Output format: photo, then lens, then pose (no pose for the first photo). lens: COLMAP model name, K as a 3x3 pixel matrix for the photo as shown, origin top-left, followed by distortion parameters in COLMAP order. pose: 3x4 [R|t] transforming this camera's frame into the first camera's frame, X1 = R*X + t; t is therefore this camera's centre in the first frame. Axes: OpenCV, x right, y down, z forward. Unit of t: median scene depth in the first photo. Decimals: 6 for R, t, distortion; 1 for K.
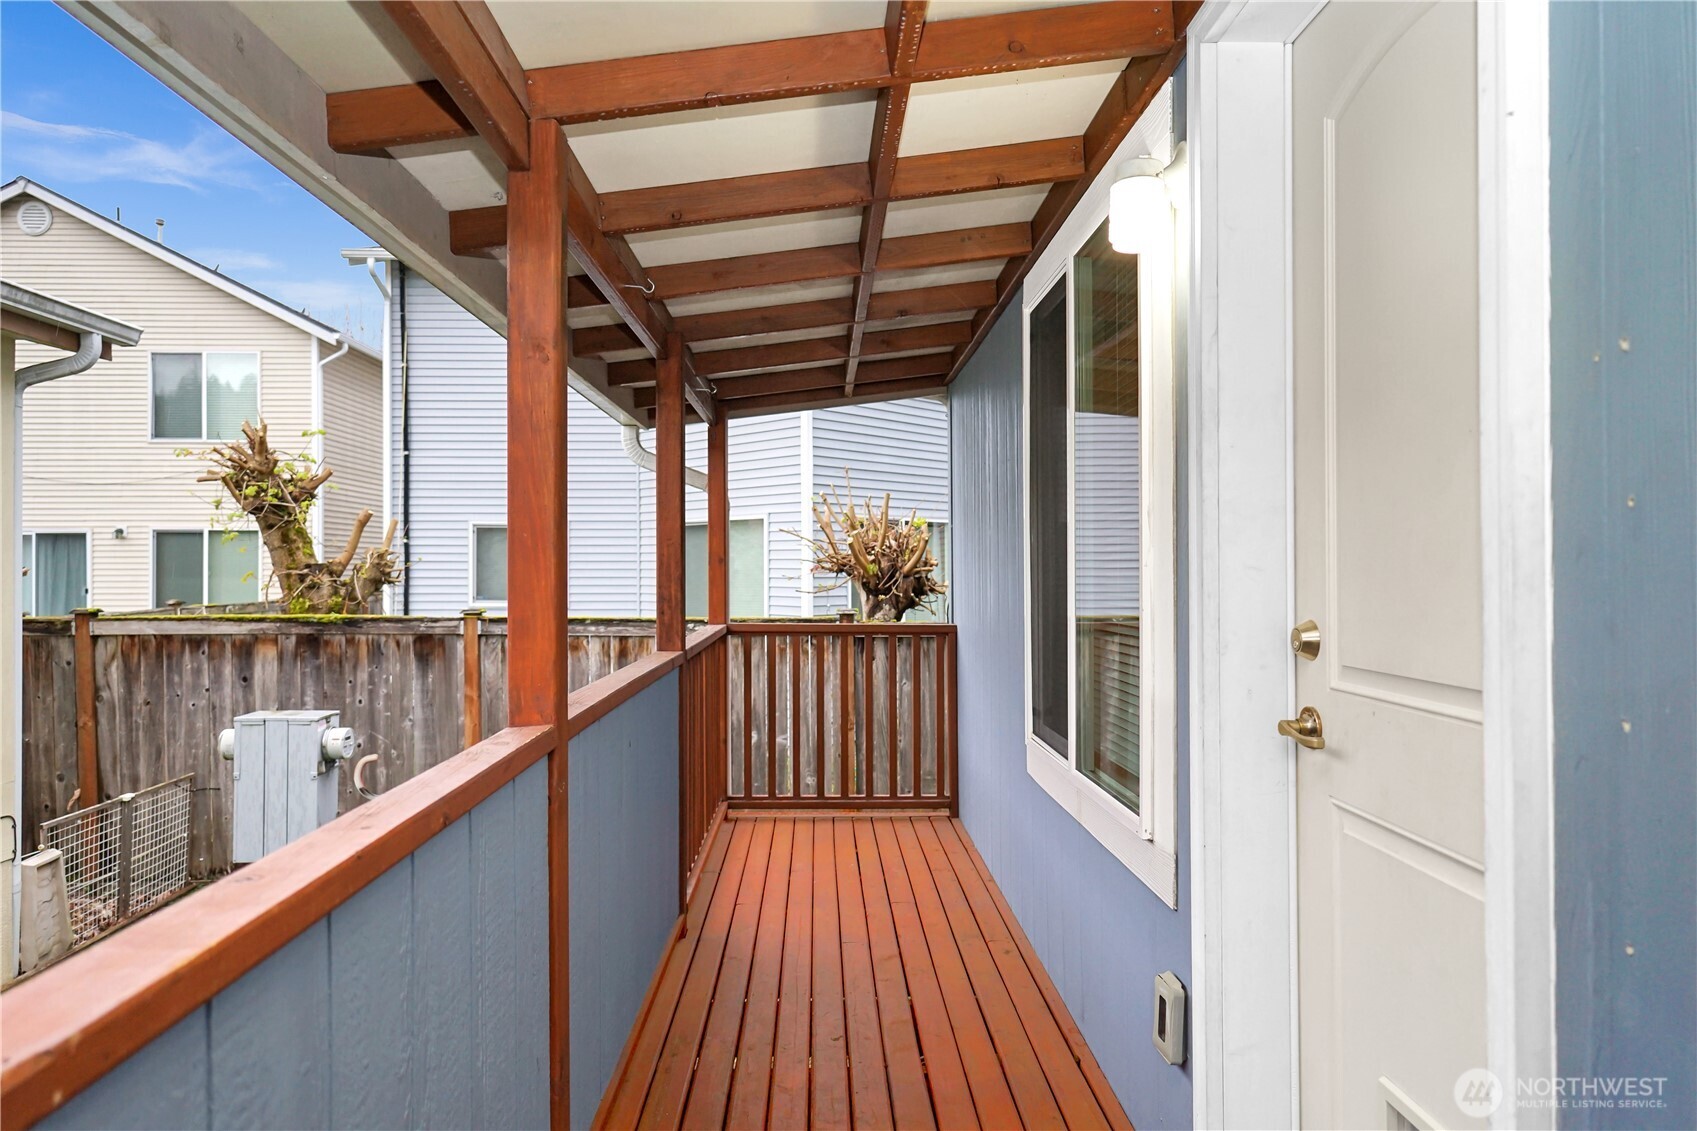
lens RADIAL K [[1082.2, 0, 850.2], [0, 1082.2, 574.1], [0, 0, 1]] dist [0.004723, -0.002713]
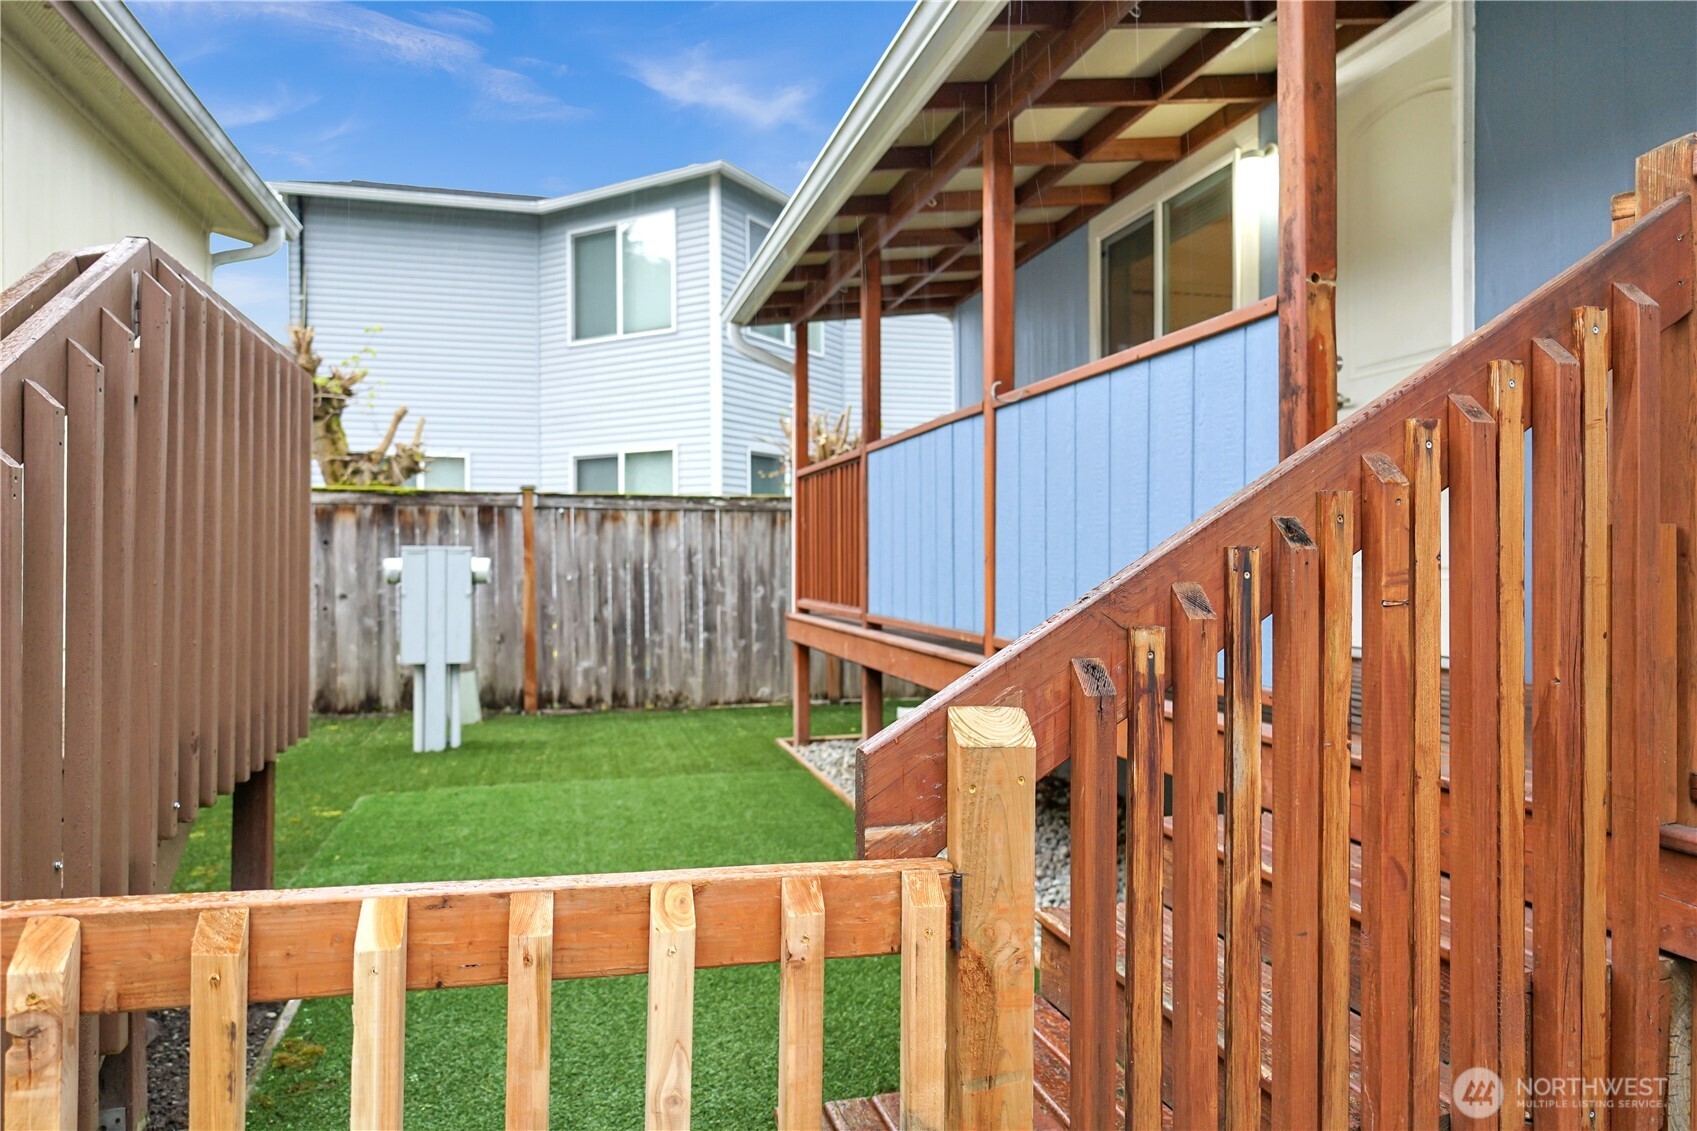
lens RADIAL K [[1082.2, 0, 850.2], [0, 1082.2, 574.1], [0, 0, 1]] dist [0.004723, -0.002713]
pose [[0.973532, -0.004090, 0.228513, -0.277716], [0.001964, 0.999953, 0.009528, 0.120125], [-0.228541, -0.008827, 0.973494, -0.247601]]
